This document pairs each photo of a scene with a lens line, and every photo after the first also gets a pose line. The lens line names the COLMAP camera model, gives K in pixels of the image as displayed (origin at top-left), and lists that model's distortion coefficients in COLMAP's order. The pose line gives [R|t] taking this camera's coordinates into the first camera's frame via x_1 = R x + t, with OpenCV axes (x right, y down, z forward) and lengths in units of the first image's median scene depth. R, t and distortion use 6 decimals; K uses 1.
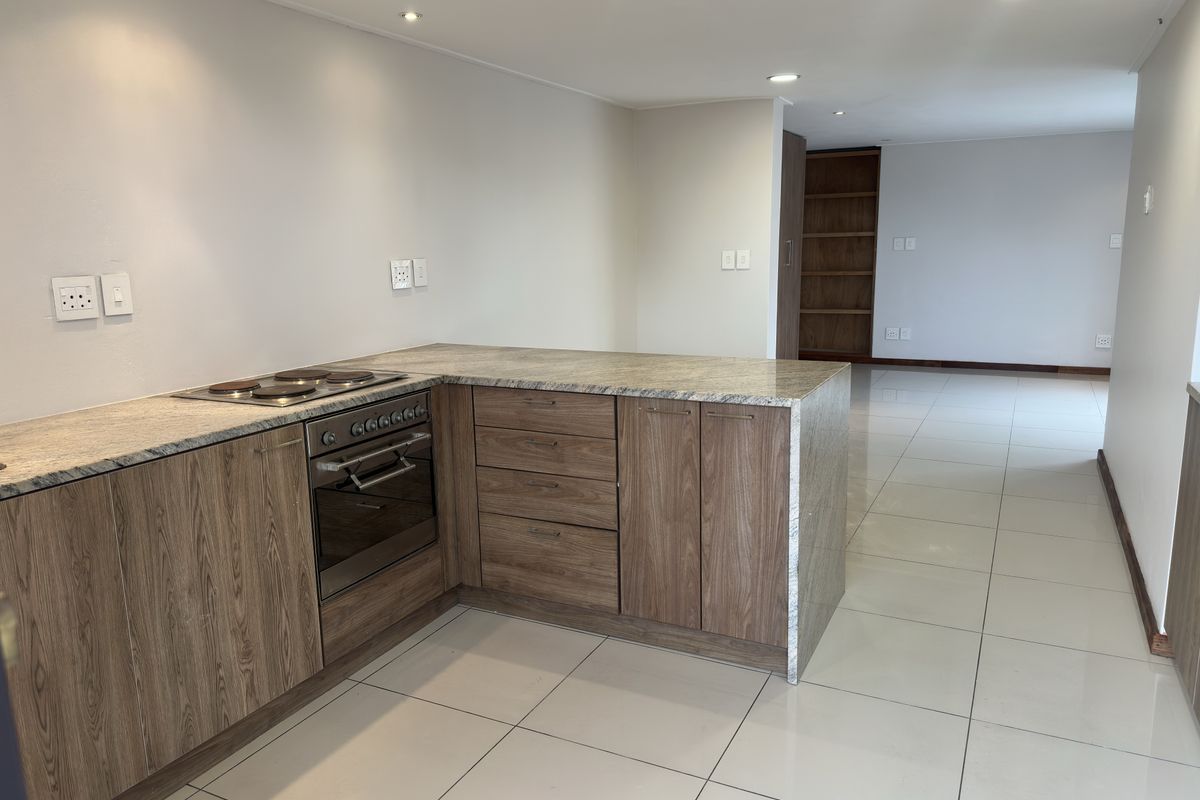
lens RADIAL K [[835.1, 0, 600.0], [0, 835.1, 400.0], [0, 0, 1]] dist [0.002987, -0.000883]
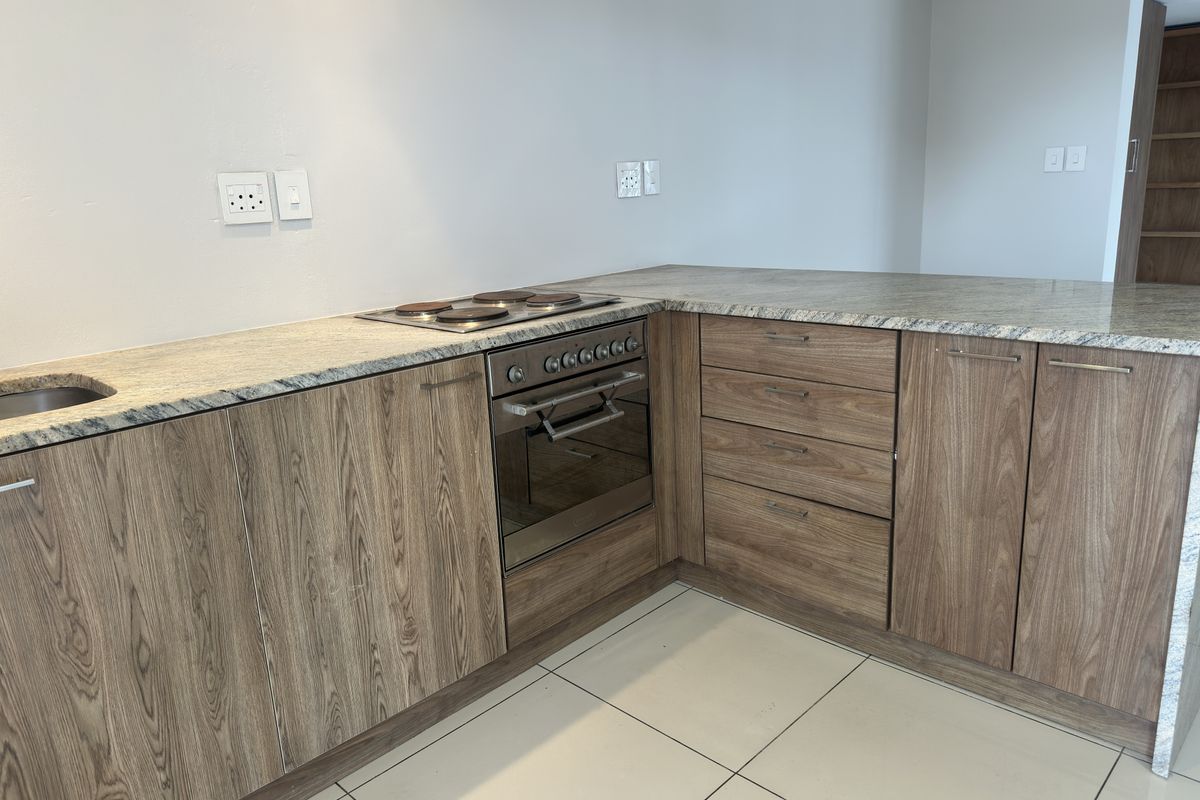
lens RADIAL K [[820.2, 0, 616.1], [0, 820.2, 390.0], [0, 0, 1]] dist [0.113896, -0.151788]
pose [[0.958853, 0.048529, -0.279724, -0.011434], [-0.030425, 0.997173, 0.068708, 0.003835], [0.282267, -0.057370, 0.957619, 0.266647]]
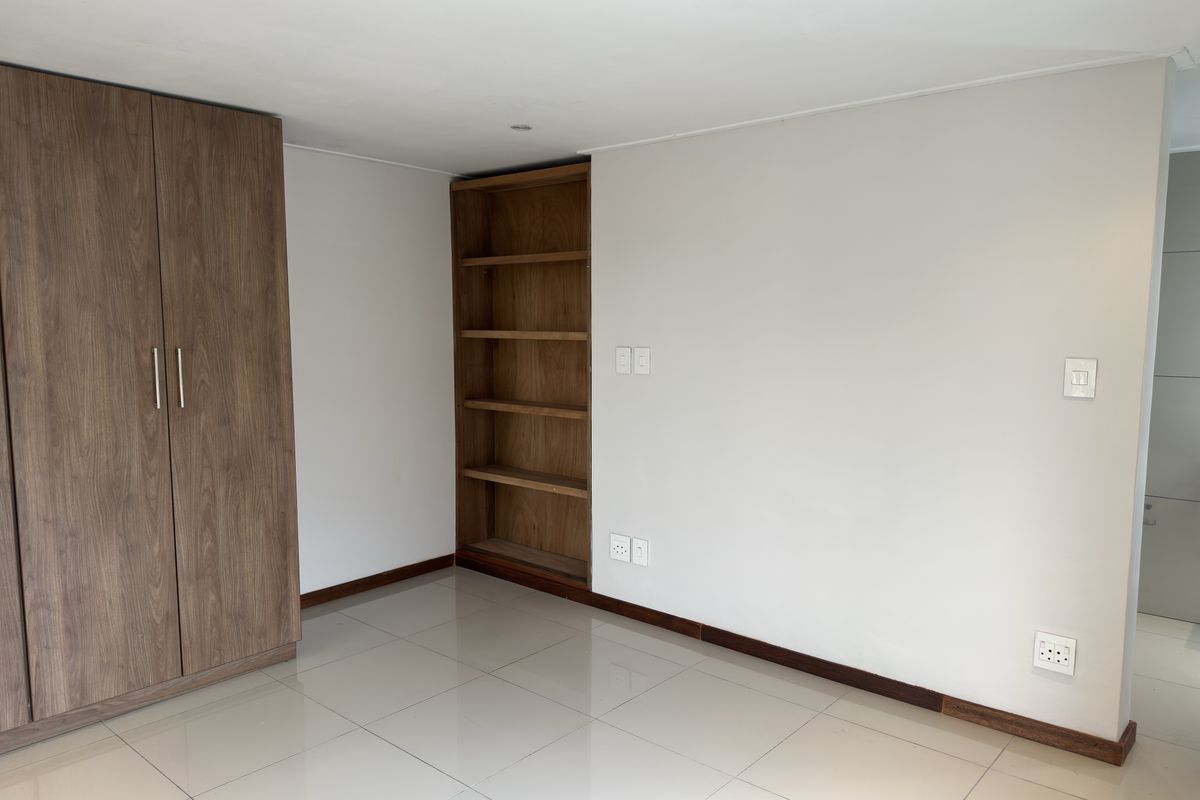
lens RADIAL K [[835.1, 0, 600.0], [0, 835.1, 400.0], [0, 0, 1]] dist [0.002987, -0.000883]
pose [[0.969090, 0.045006, -0.242566, 1.208761], [-0.066266, 0.994573, -0.080208, -0.333831], [0.237640, 0.093802, 0.966814, 1.453394]]
